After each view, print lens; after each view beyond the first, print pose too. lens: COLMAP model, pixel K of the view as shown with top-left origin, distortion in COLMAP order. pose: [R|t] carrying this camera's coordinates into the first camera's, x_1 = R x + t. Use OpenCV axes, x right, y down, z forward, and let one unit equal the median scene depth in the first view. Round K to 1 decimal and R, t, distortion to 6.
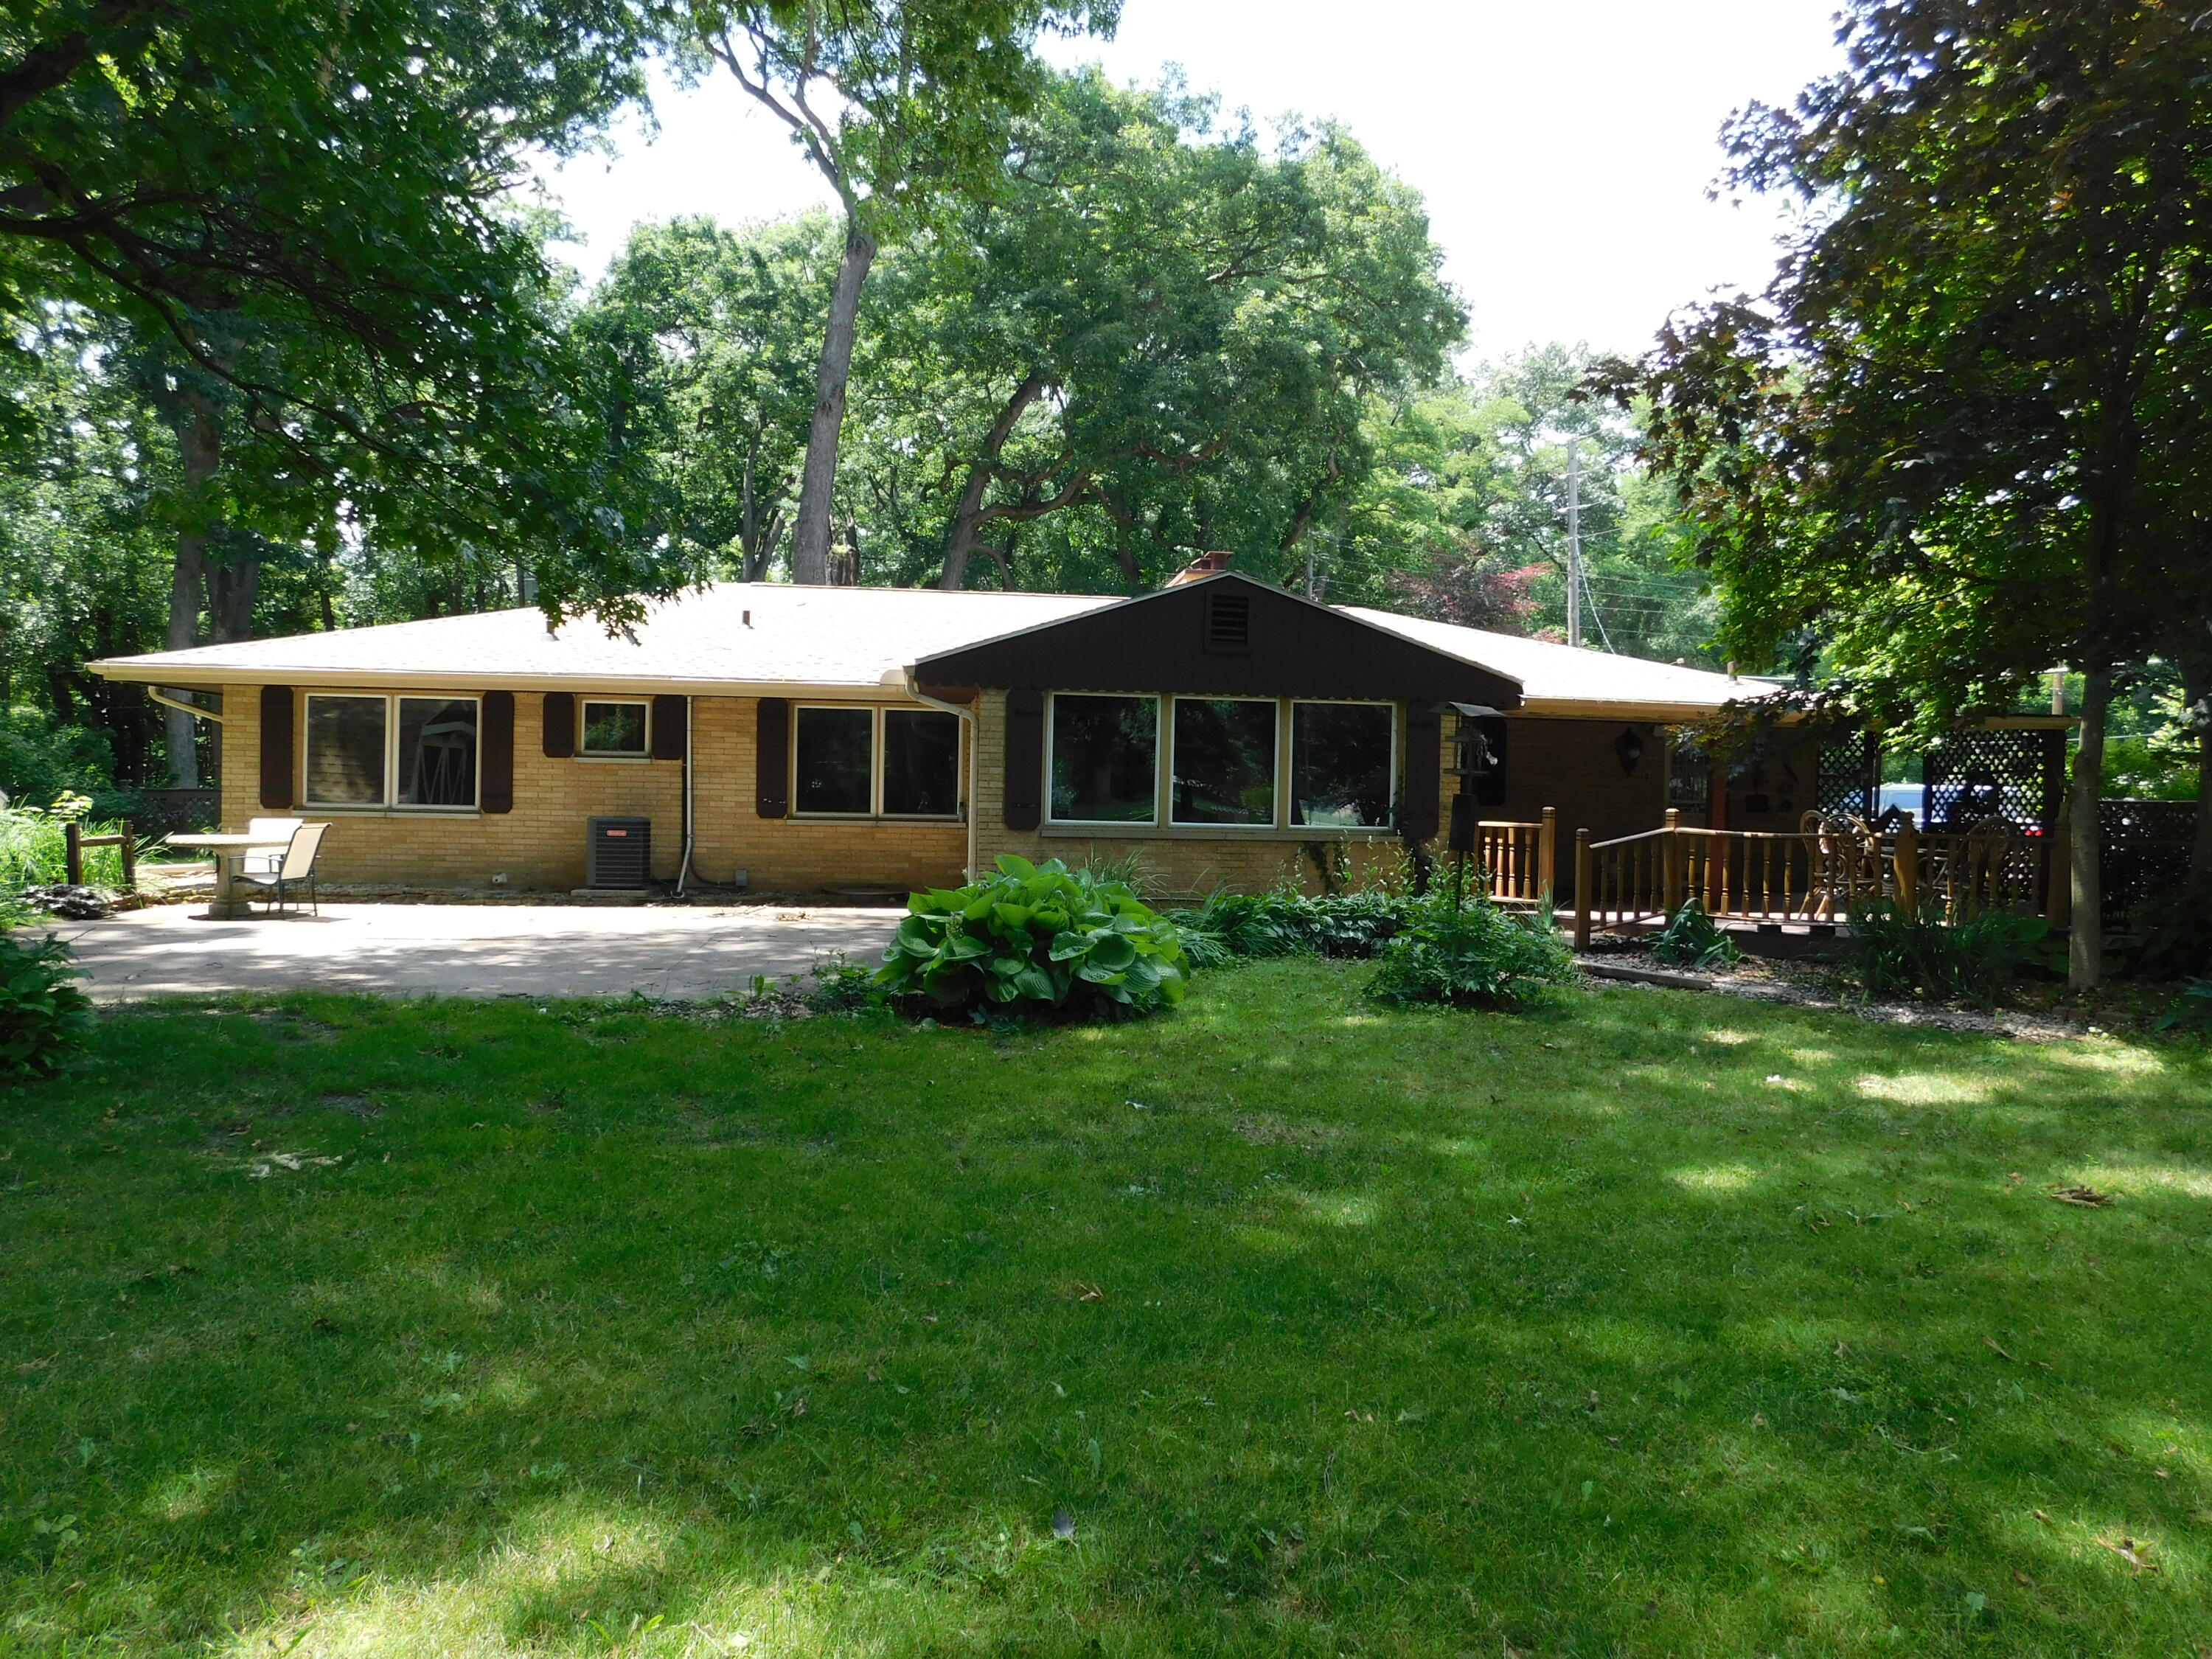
lens RADIAL K [[1475.1, 0, 1106.8], [0, 1475.1, 821.9], [0, 0, 1]] dist [-0.030167, 0.000855]
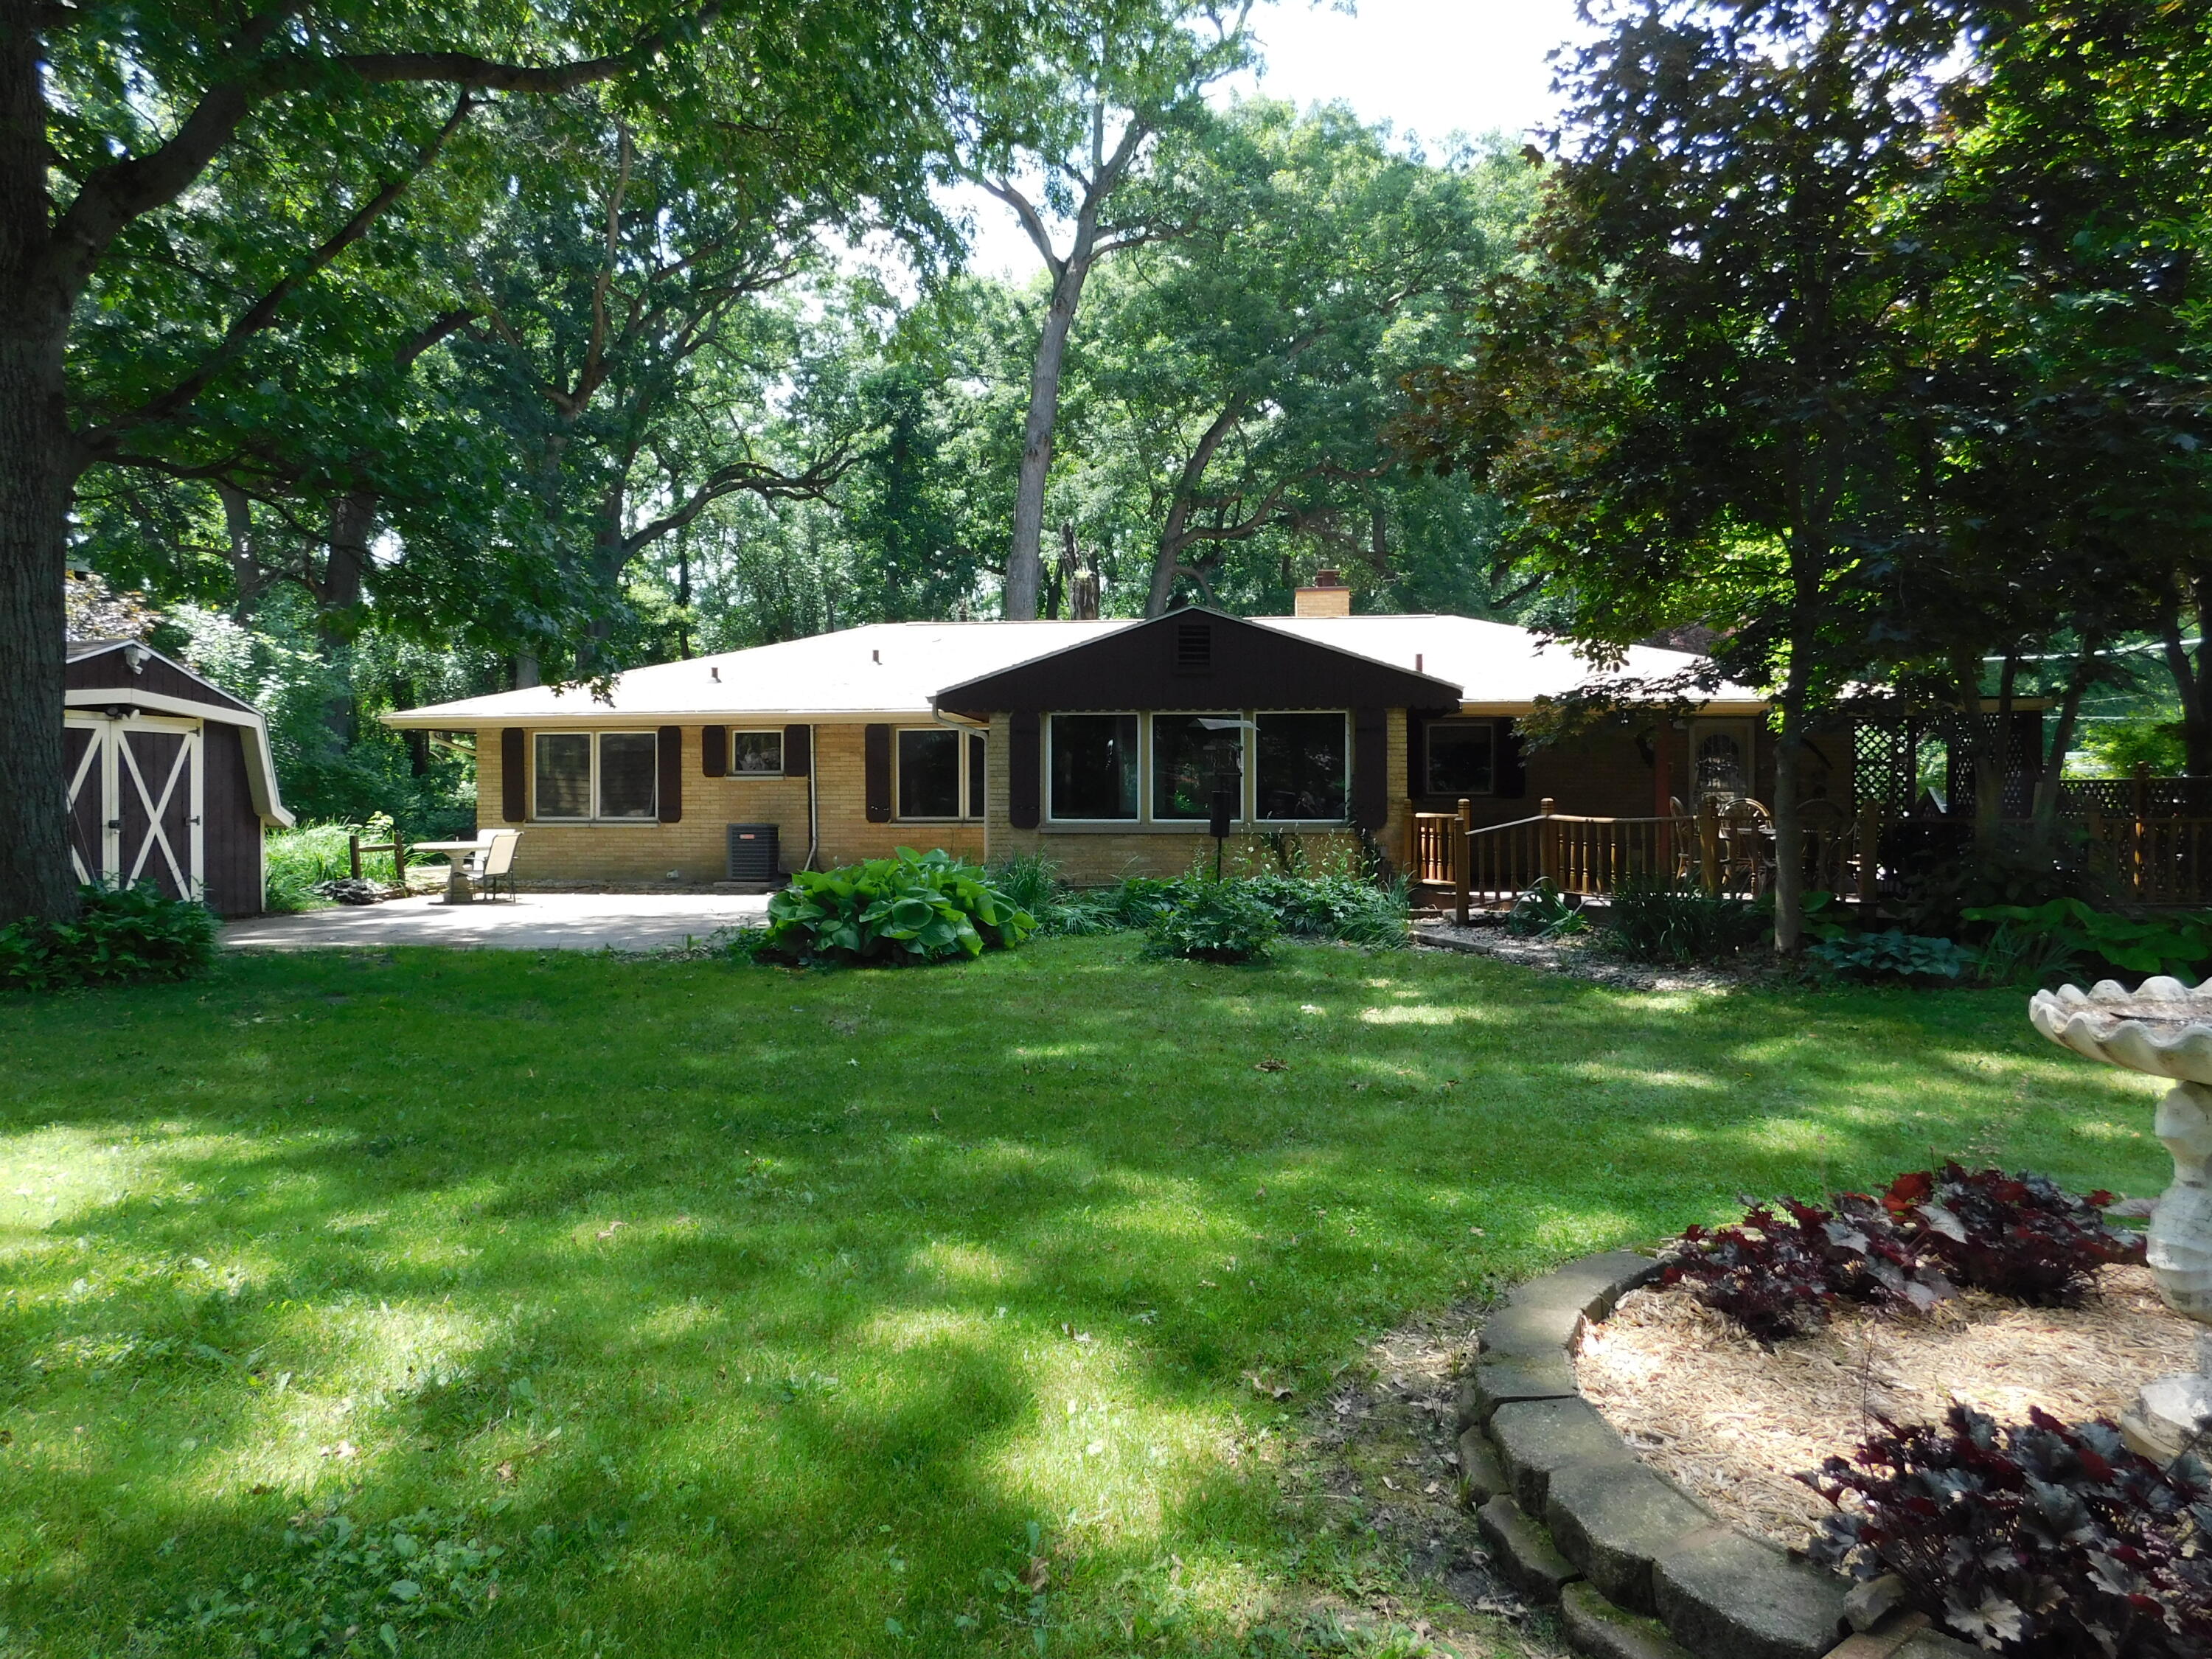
lens RADIAL K [[1475.1, 0, 1093.0], [0, 1475.1, 830.4], [0, 0, 1]] dist [-0.030167, 0.000855]
pose [[0.967553, -0.017858, -0.252038, 0.260943], [0.018928, 0.999819, 0.001819, 0.005478], [0.251960, -0.006530, 0.967716, -0.137142]]
